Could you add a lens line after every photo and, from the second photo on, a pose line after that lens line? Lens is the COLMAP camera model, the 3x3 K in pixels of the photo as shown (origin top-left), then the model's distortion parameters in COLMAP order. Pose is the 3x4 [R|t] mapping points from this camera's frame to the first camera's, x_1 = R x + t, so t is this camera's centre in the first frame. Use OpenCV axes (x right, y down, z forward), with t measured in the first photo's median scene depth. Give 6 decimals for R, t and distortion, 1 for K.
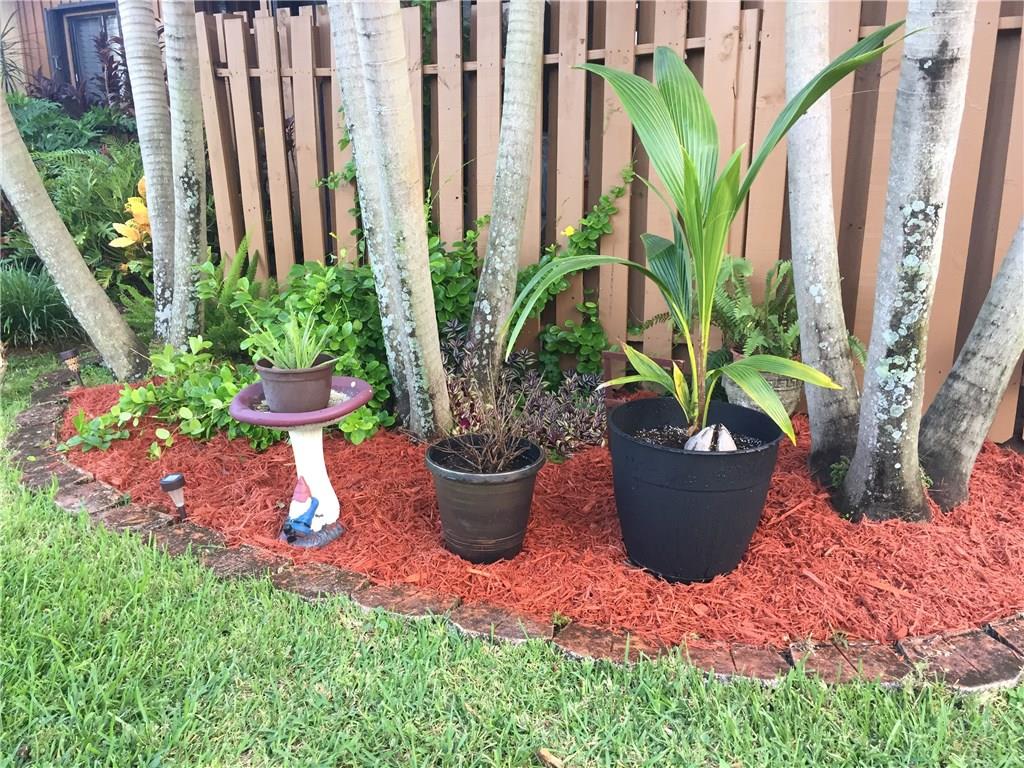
lens RADIAL K [[774.2, 0, 512.0], [0, 774.2, 384.0], [0, 0, 1]] dist [0.039757, -0.084160]
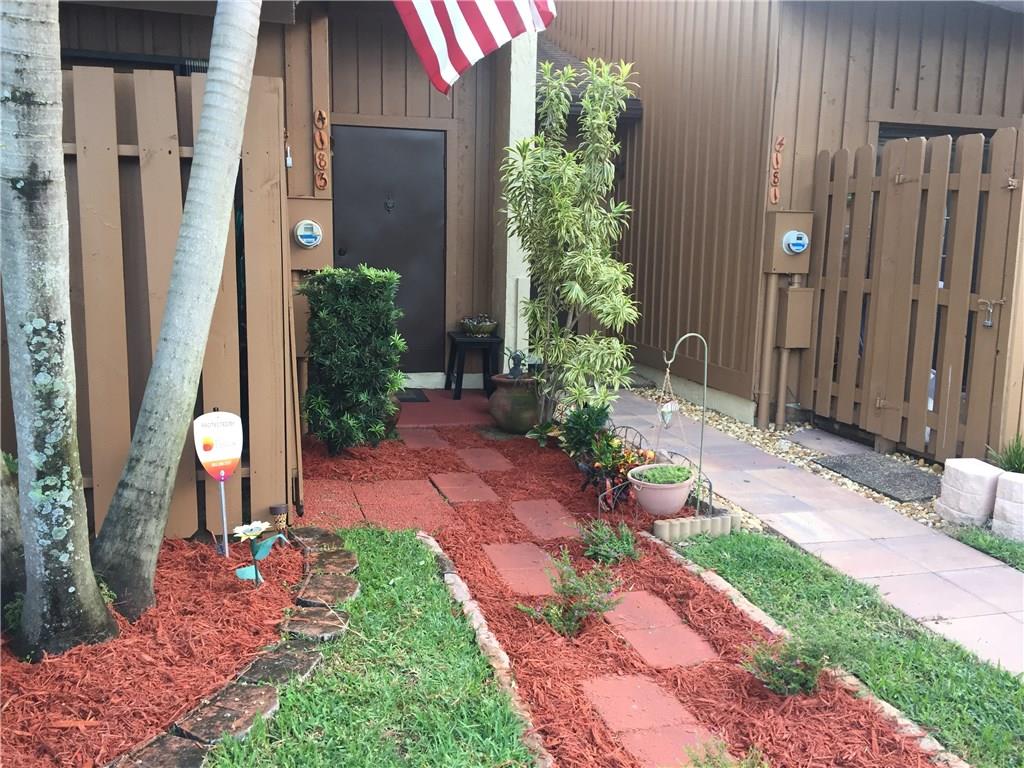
lens RADIAL K [[774.2, 0, 512.0], [0, 774.2, 384.0], [0, 0, 1]] dist [0.039757, -0.084160]
pose [[0.681407, -0.092104, 0.726086, 0.200448], [0.181377, 0.982356, -0.045605, -0.001134], [-0.709074, 0.162771, 0.686090, -0.079206]]
